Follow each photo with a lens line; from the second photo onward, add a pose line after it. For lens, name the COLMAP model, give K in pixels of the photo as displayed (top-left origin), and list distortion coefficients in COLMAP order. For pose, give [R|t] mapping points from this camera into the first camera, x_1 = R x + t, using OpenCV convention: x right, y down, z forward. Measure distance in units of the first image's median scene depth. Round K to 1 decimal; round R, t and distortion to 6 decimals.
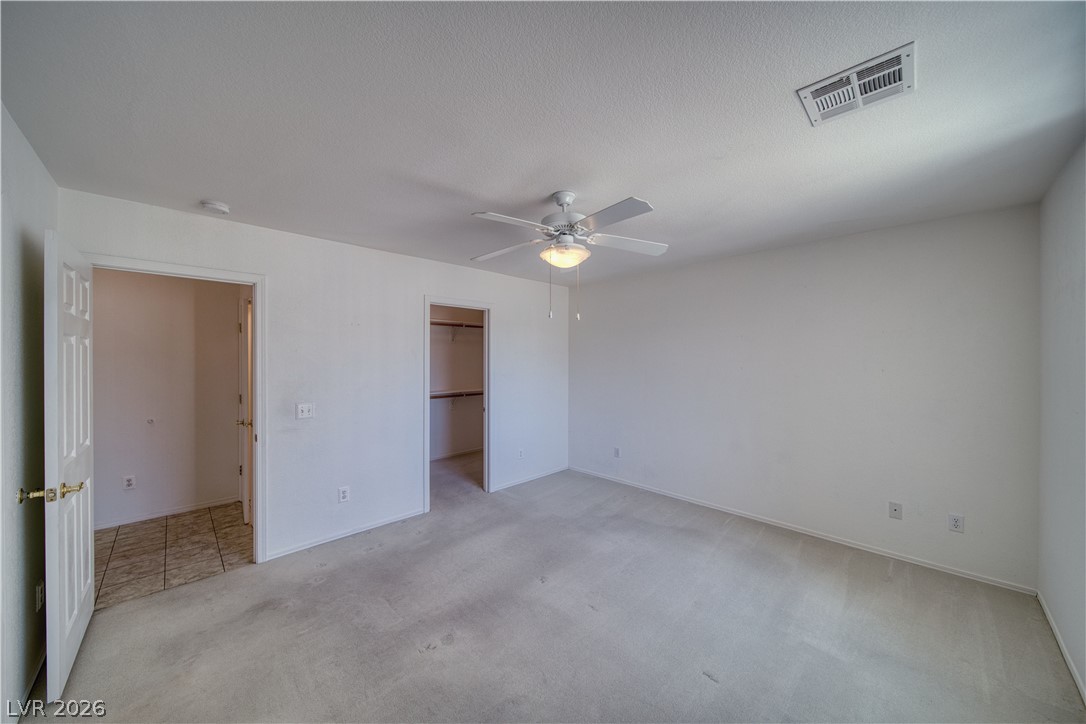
lens RADIAL K [[379.9, 0, 543.1], [0, 379.9, 360.5], [0, 0, 1]] dist [0.001071, -0.002245]
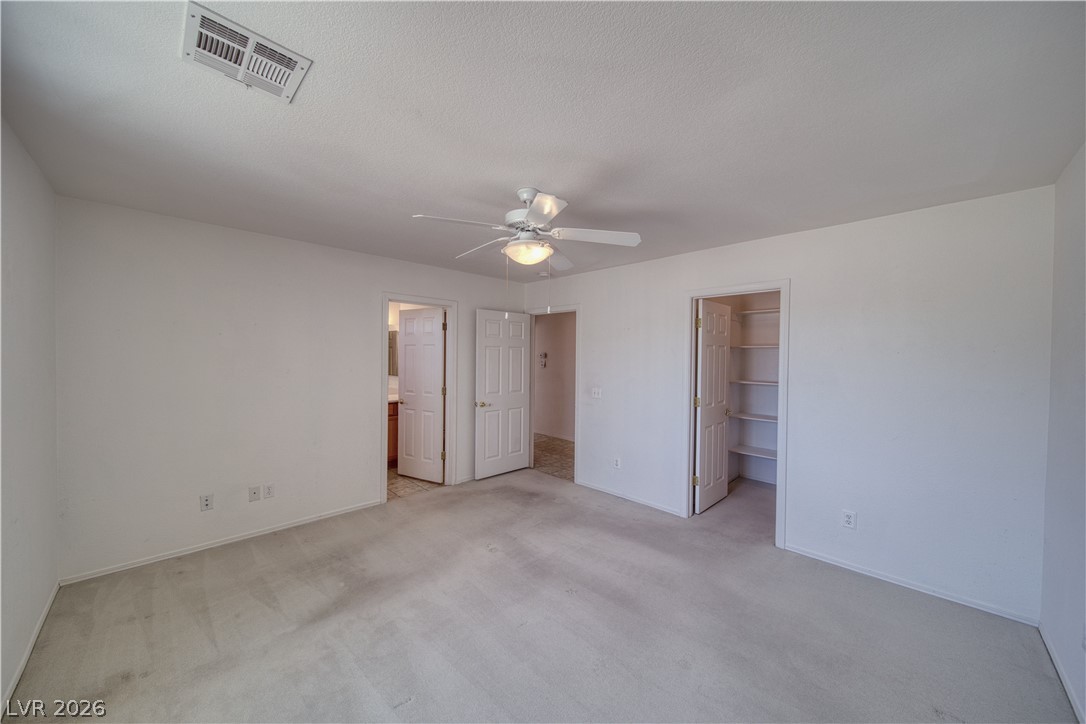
lens RADIAL K [[379.9, 0, 543.1], [0, 379.9, 360.5], [0, 0, 1]] dist [0.001071, -0.002245]
pose [[0.007244, 0.011006, -0.999913, 0.731110], [-0.010510, 0.999885, 0.010929, -0.002295], [0.999919, 0.010430, 0.007359, 0.722458]]
